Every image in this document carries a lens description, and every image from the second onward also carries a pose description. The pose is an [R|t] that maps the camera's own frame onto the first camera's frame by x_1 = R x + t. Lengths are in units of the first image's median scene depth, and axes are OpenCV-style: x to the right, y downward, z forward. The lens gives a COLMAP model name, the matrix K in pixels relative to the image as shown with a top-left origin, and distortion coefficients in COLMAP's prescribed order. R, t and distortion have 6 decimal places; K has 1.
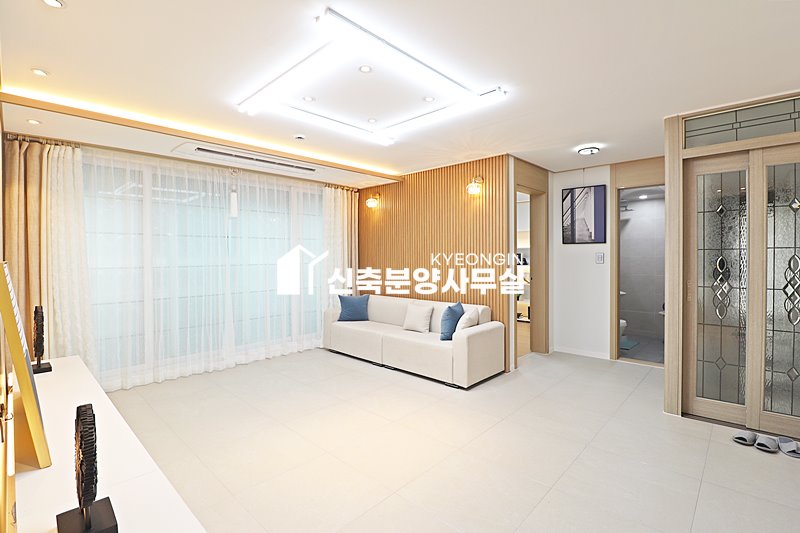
lens RADIAL K [[367.5, 0, 401.2], [0, 367.5, 260.2], [0, 0, 1]] dist [0.000527, -0.014767]
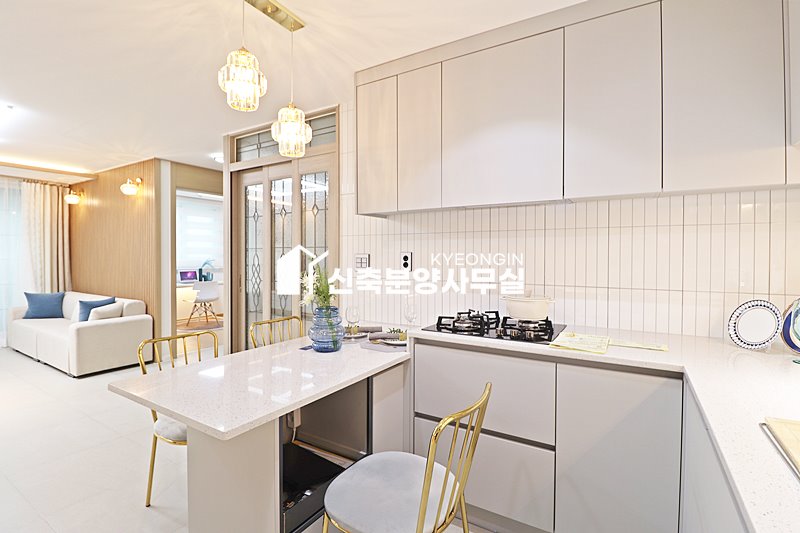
lens RADIAL K [[382.1, 0, 397.6], [0, 382.1, 258.2], [0, 0, 1]] dist [0.000481, -0.017899]
pose [[0.979543, 0.007432, 0.201098, 0.728656], [-0.005988, 0.999952, -0.007786, 0.007385], [-0.201146, 0.006422, 0.979540, -0.221984]]
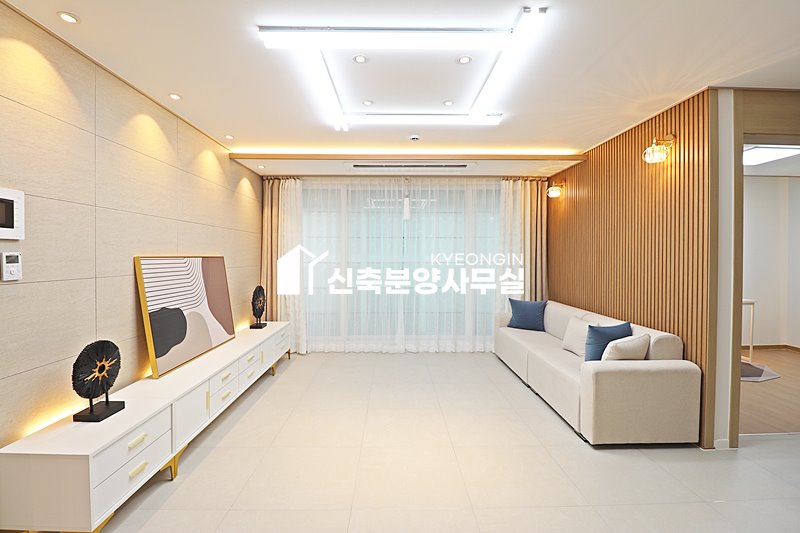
lens RADIAL K [[367.5, 0, 401.2], [0, 367.5, 260.2], [0, 0, 1]] dist [0.000527, -0.014767]
pose [[0.700085, 0.015992, -0.713880, 0.348751], [-0.015358, 0.999855, 0.007337, -0.001750], [0.713894, 0.005827, 0.700229, 0.210550]]
